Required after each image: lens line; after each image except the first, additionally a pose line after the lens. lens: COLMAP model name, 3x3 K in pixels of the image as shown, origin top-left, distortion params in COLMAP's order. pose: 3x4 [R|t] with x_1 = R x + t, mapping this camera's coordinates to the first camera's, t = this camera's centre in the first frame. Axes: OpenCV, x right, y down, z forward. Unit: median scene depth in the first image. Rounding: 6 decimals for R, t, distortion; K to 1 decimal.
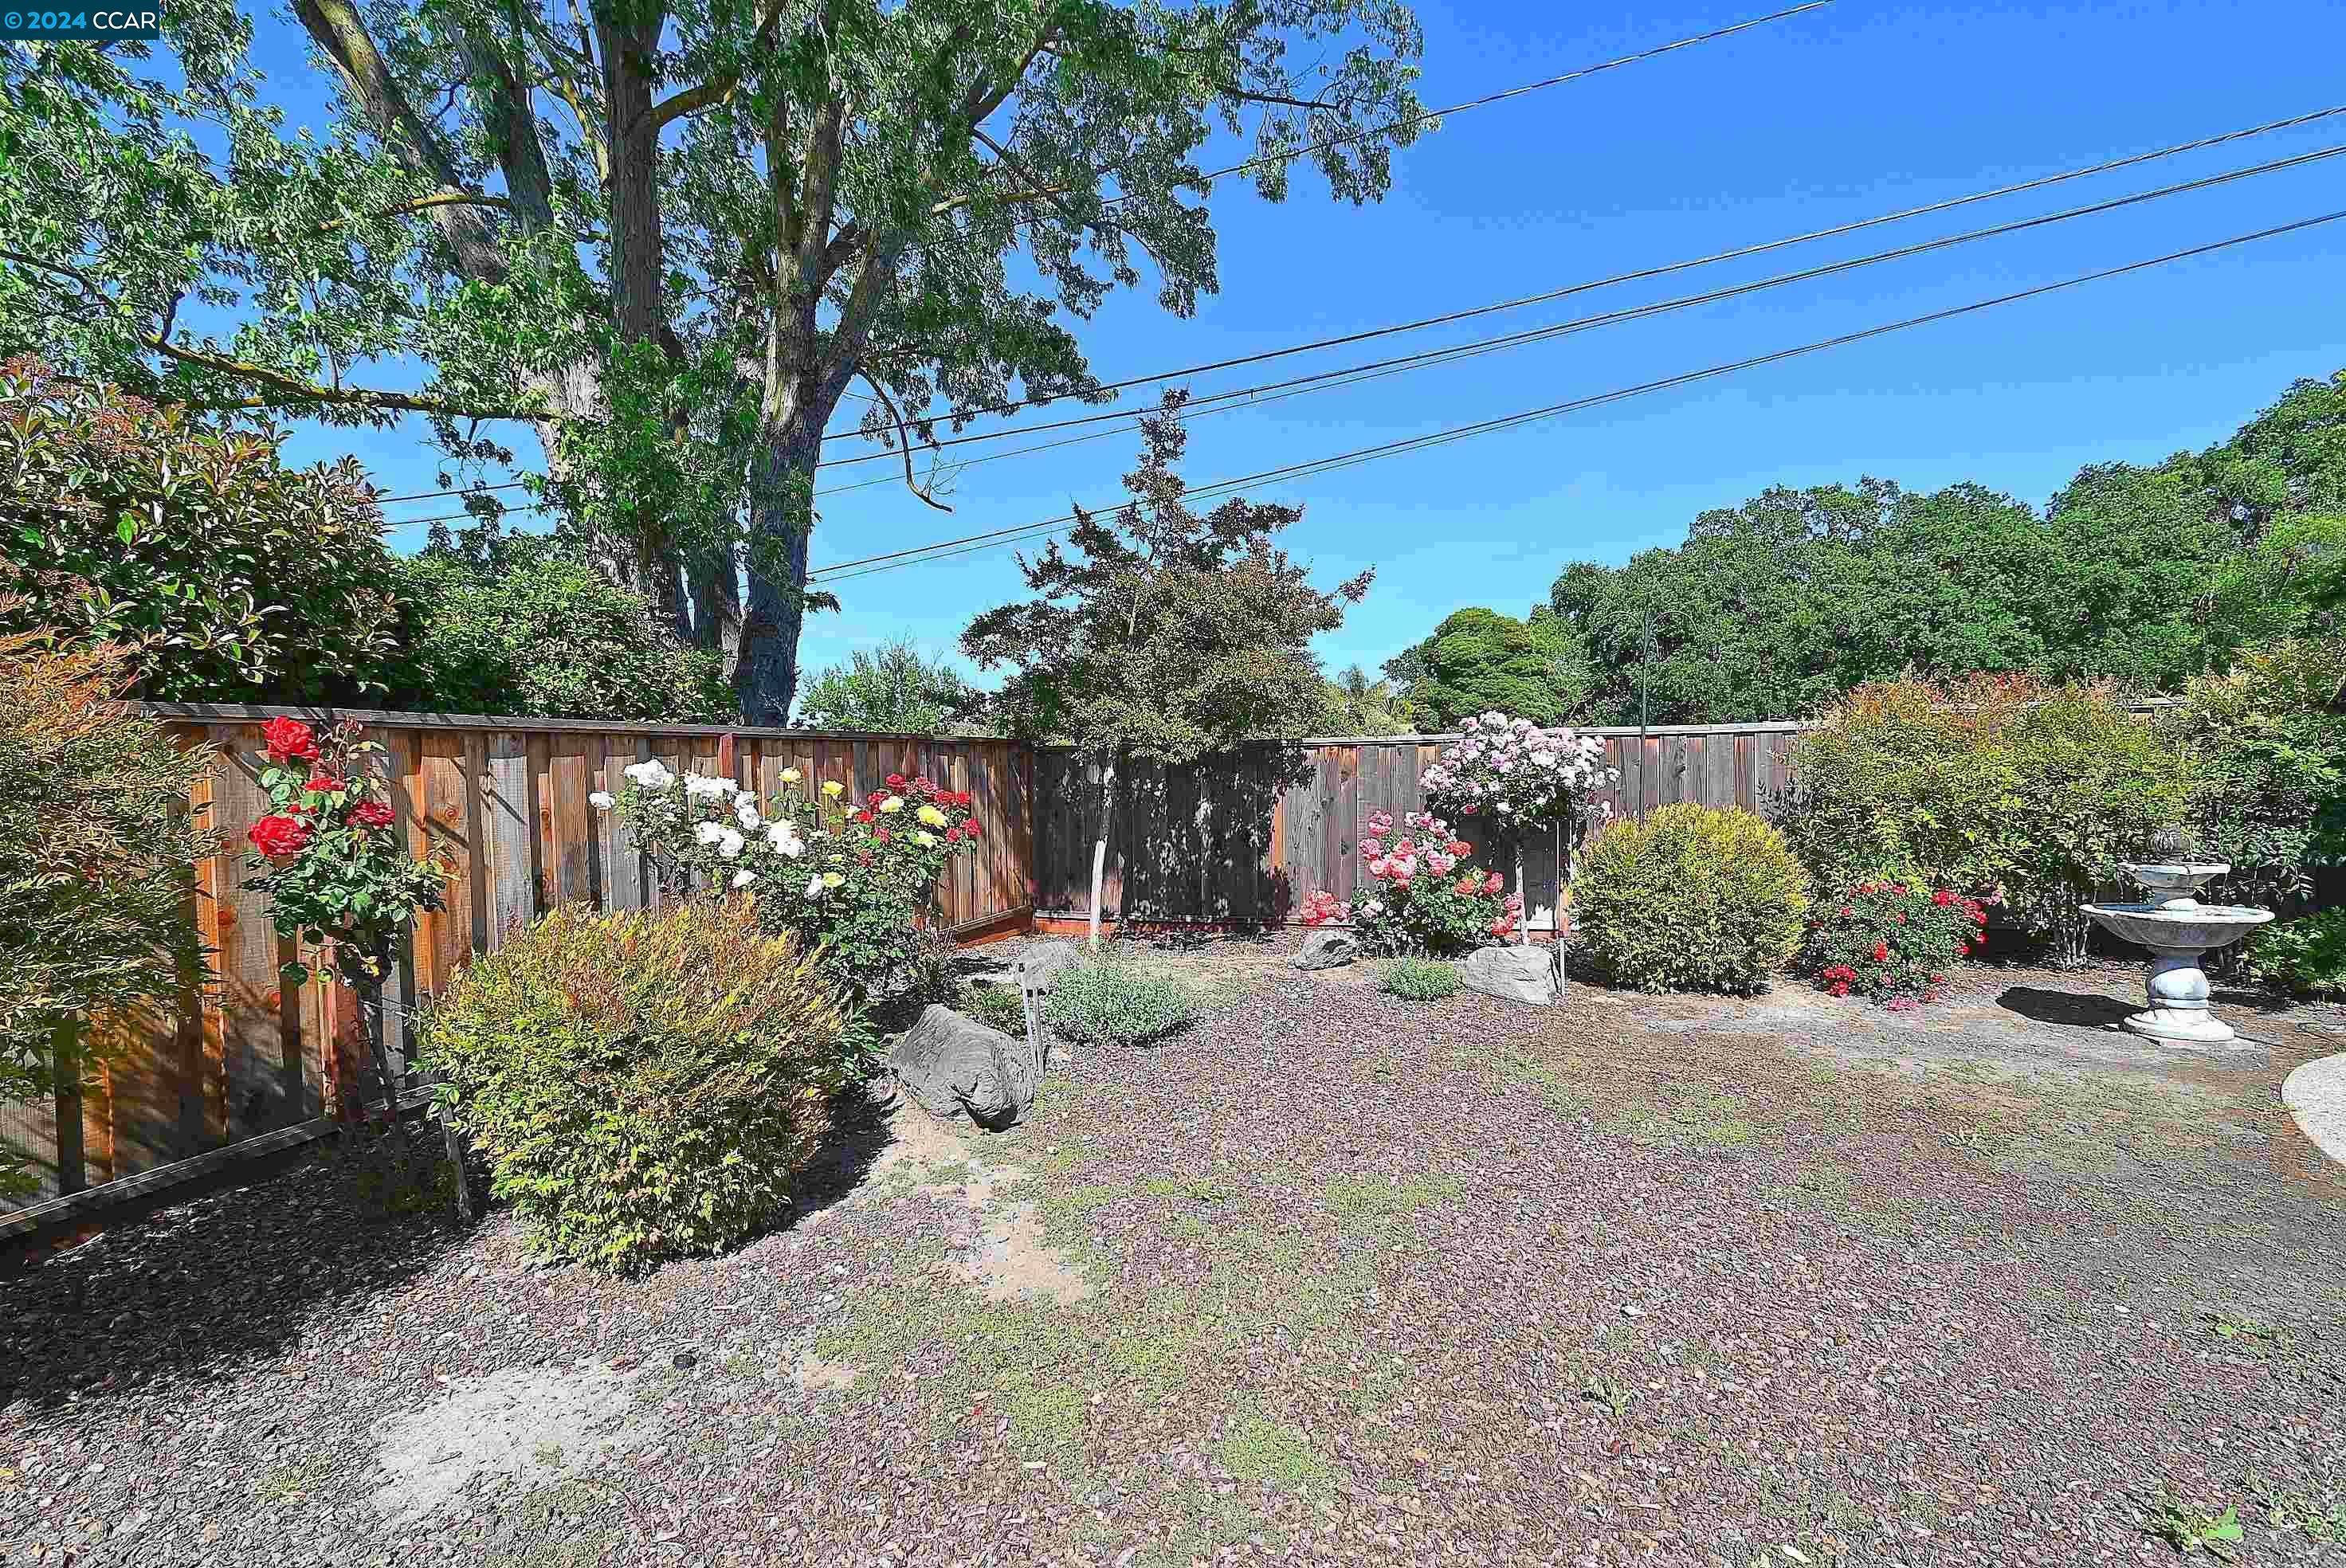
lens RADIAL K [[1043.8, 0, 1157.8], [0, 1043.8, 806.8], [0, 0, 1]] dist [0.000501, -0.000320]
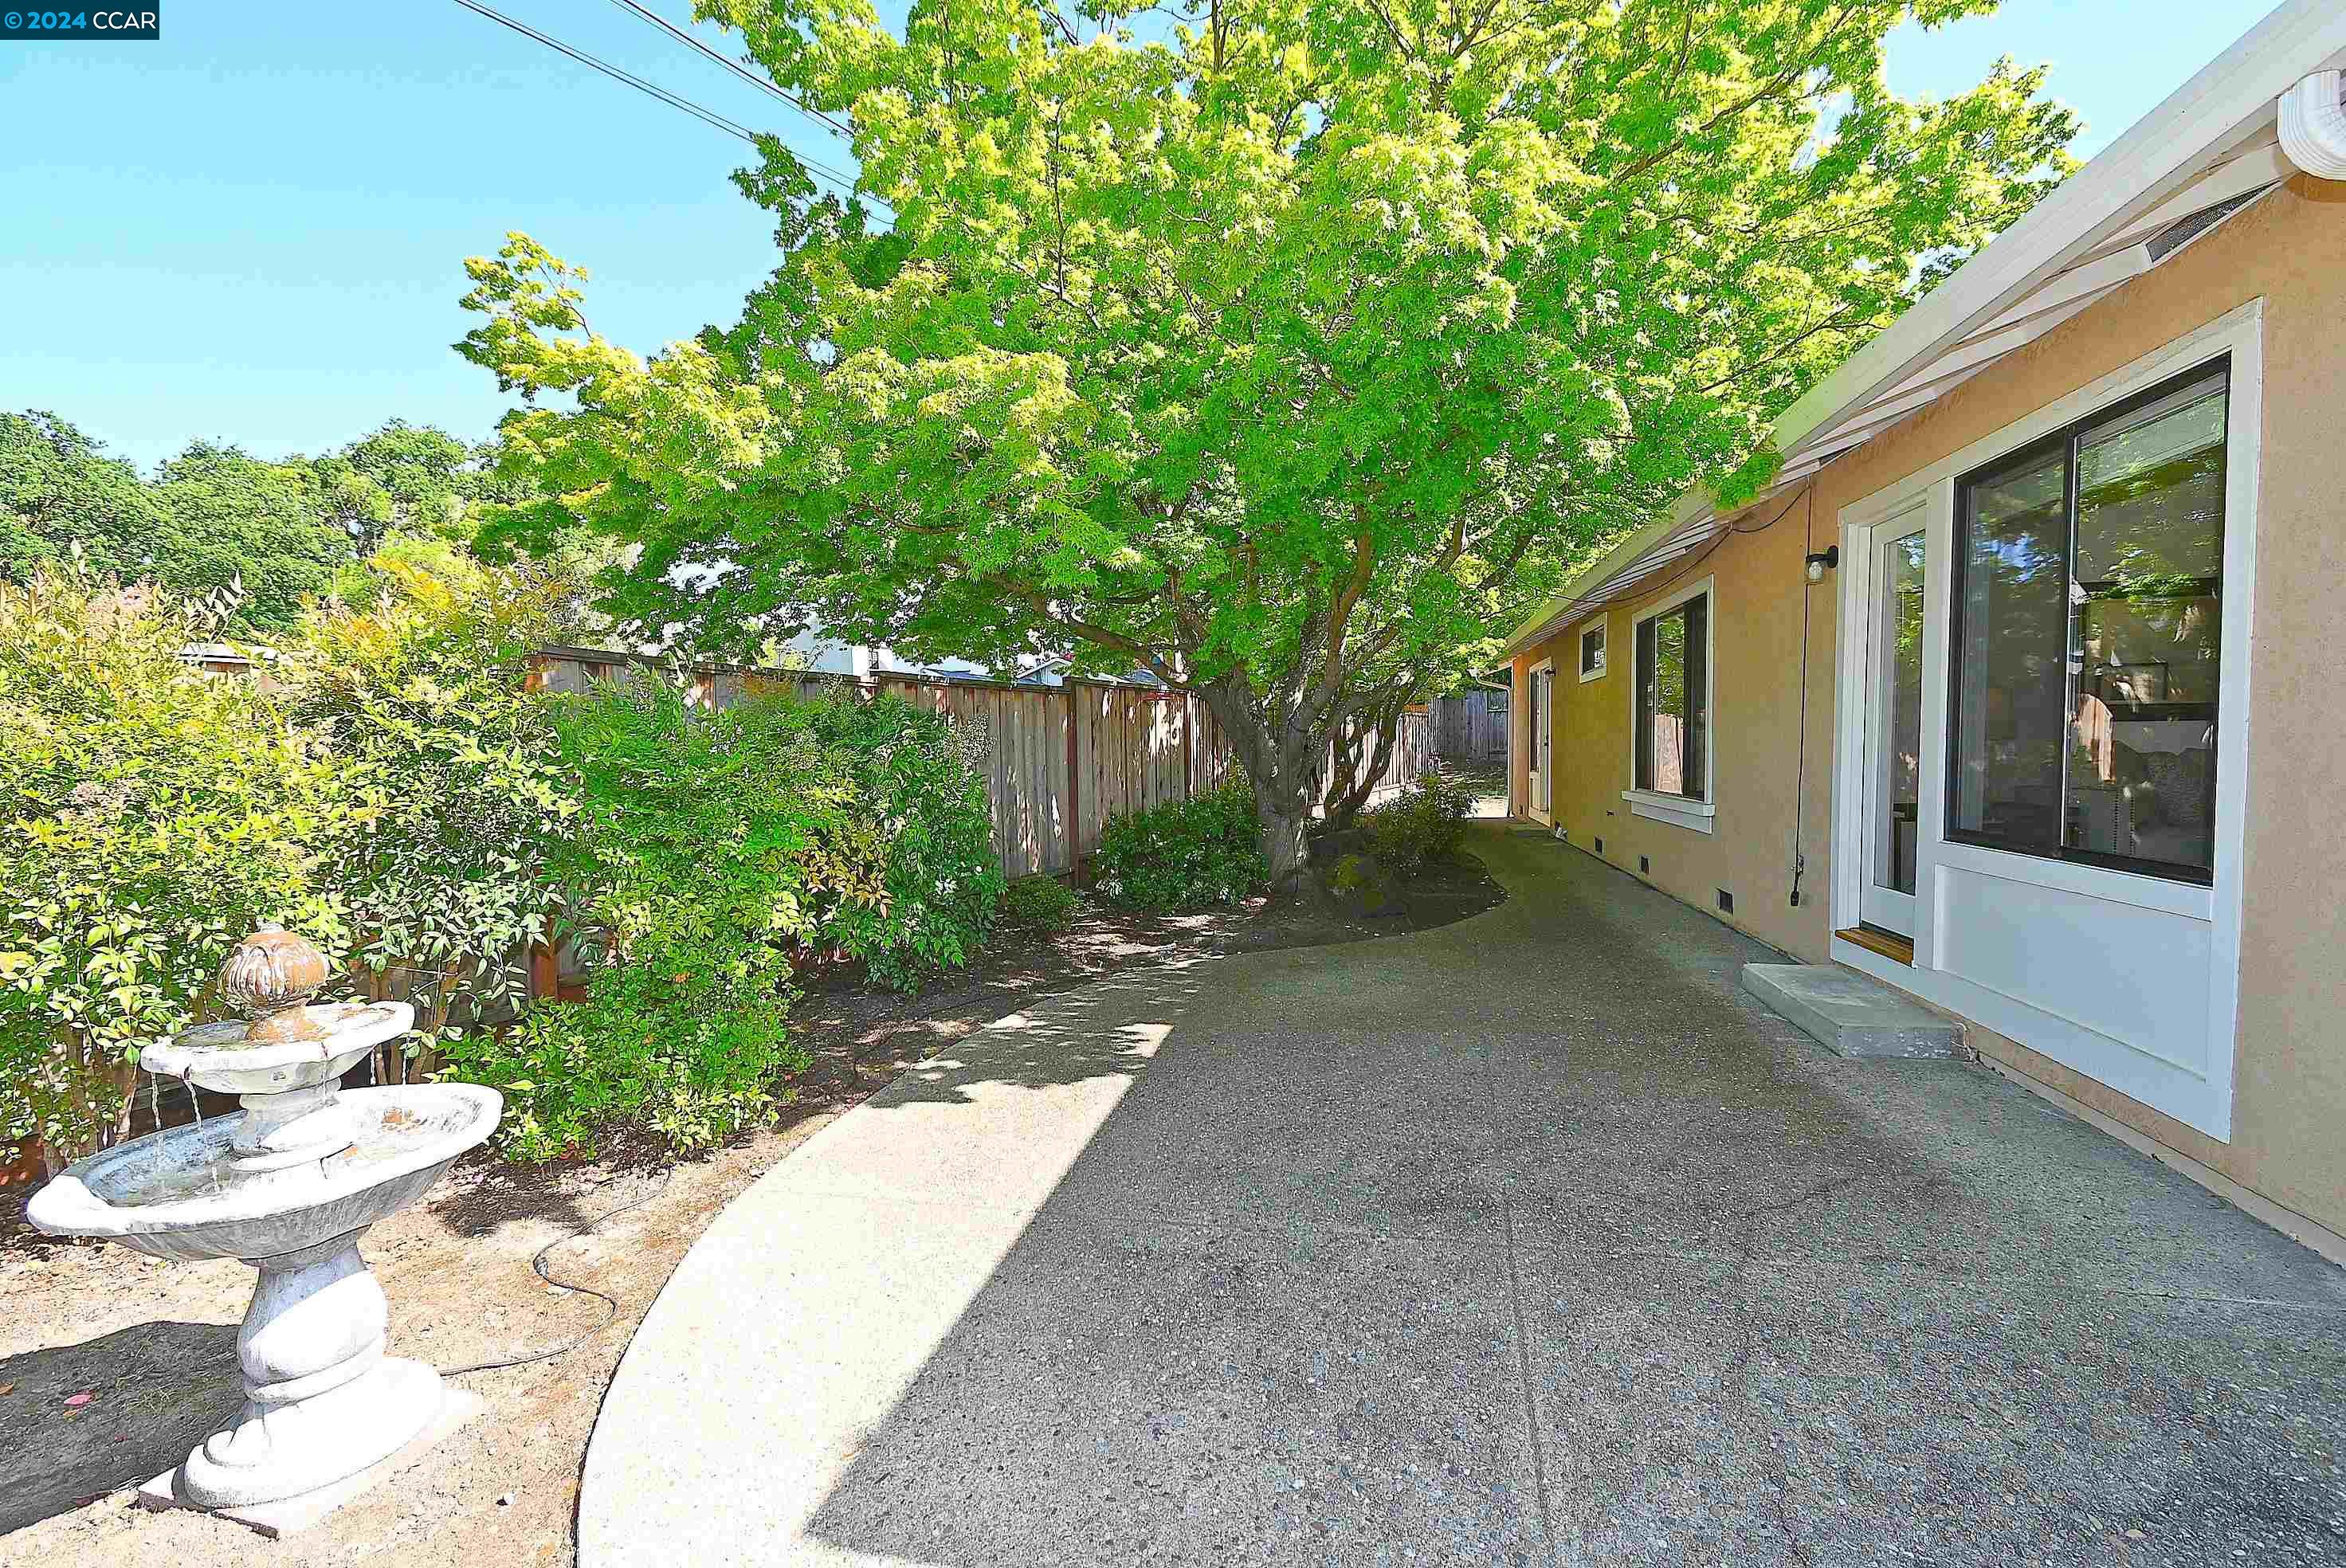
lens RADIAL K [[1048.8, 0, 1171.6], [0, 1048.8, 808.1], [0, 0, 1]] dist [0.021105, 0.000231]
pose [[0.120689, -0.038750, 0.991934, 0.370371], [0.035173, 0.998777, 0.034737, -0.018794], [-0.992067, 0.030697, 0.121904, 0.370350]]
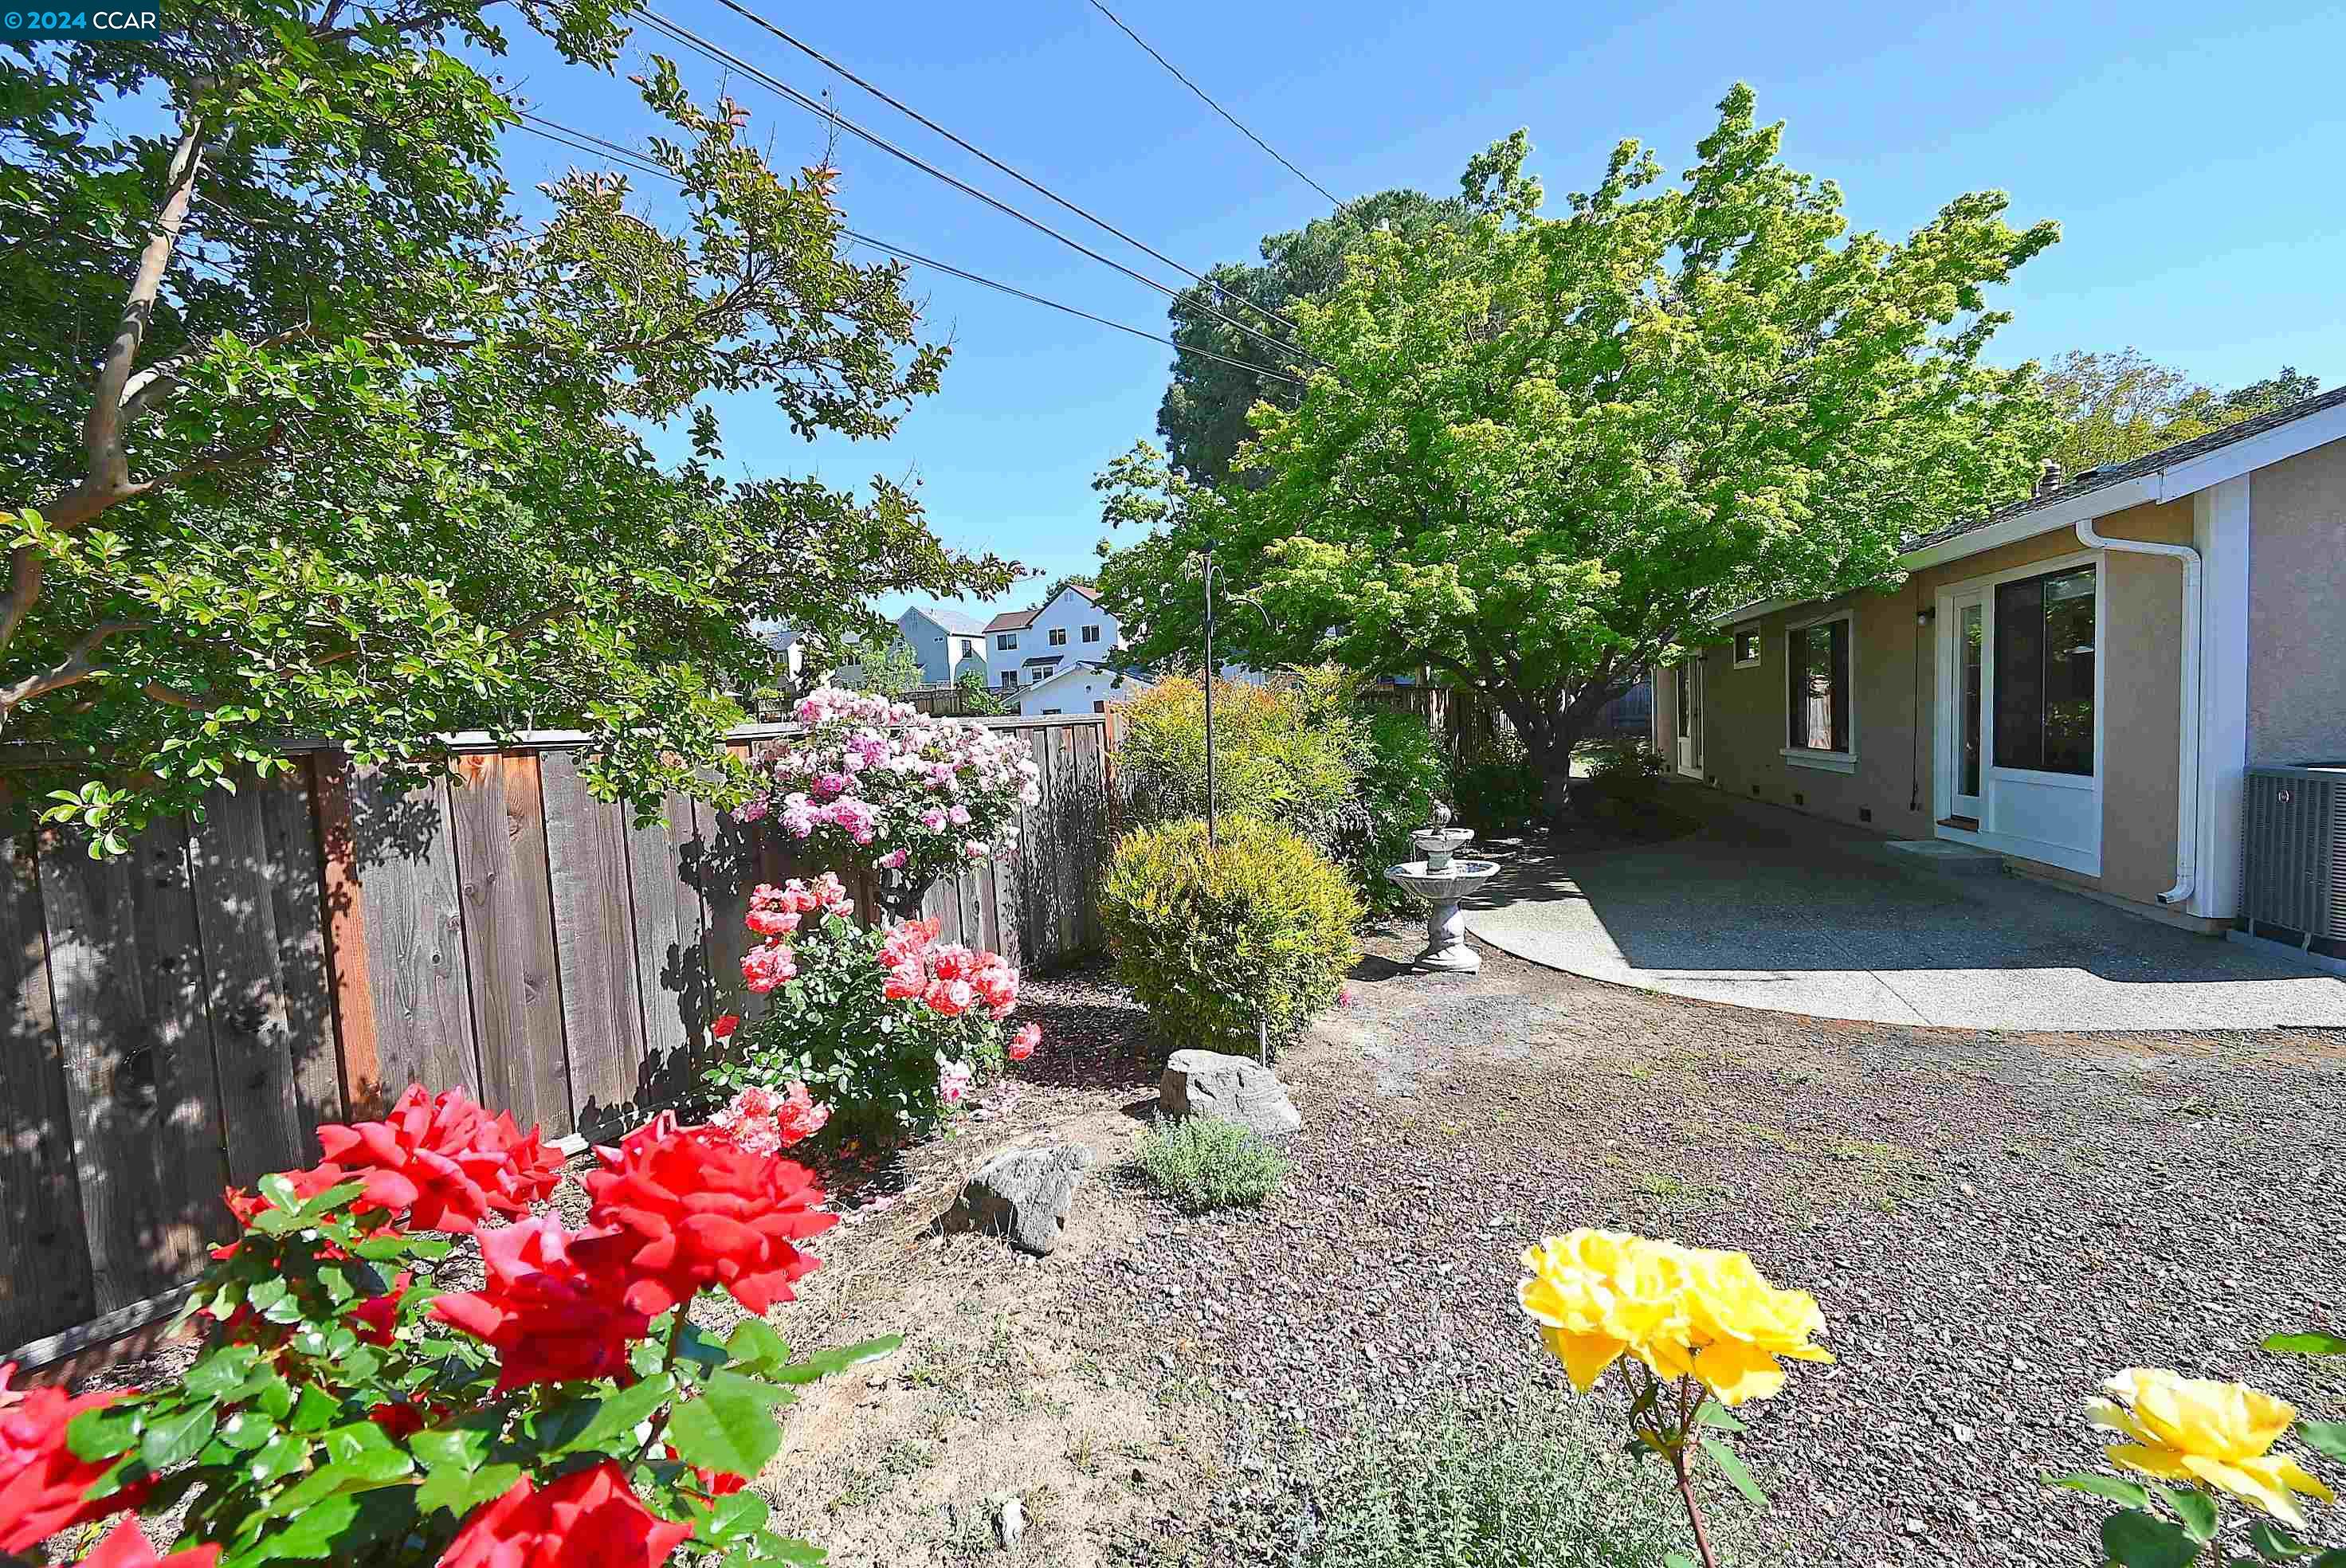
lens RADIAL K [[1043.8, 0, 1157.8], [0, 1043.8, 806.8], [0, 0, 1]] dist [0.000501, -0.000320]
pose [[0.196923, -0.063059, 0.978389, -0.184912], [0.067976, 0.996406, 0.050539, -0.037576], [-0.978060, 0.056555, 0.200501, 0.633126]]
